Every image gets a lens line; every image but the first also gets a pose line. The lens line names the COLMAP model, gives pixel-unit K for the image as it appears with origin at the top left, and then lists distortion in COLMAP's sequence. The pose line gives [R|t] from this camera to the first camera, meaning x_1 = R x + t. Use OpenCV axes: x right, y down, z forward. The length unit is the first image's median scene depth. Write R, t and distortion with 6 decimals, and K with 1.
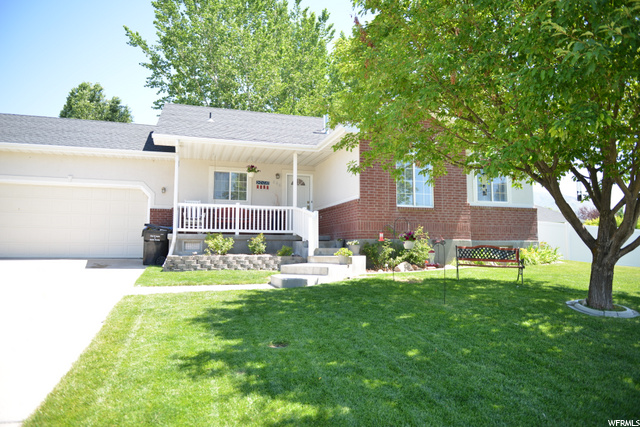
lens RADIAL K [[404.6, 0, 320.4], [0, 404.6, 215.0], [0, 0, 1]] dist [-0.011191, -0.003121]
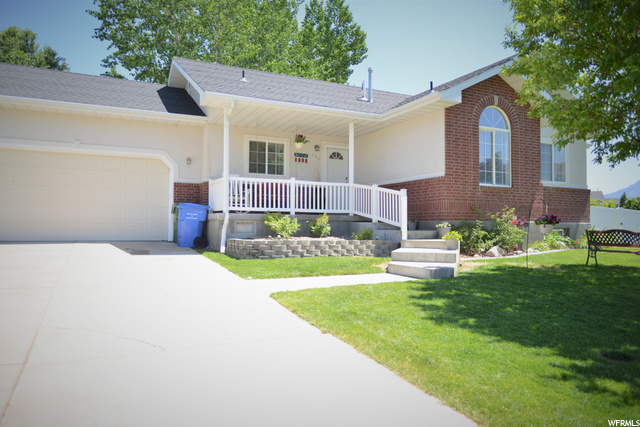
lens RADIAL K [[428.0, 0, 319.9], [0, 428.0, 212.9], [0, 0, 1]] dist [-0.013387, -0.004593]
pose [[0.990358, 0.007840, 0.138309, -0.274118], [-0.014519, 0.998773, 0.047352, 0.000580], [-0.137768, -0.048904, 0.989256, 0.083942]]
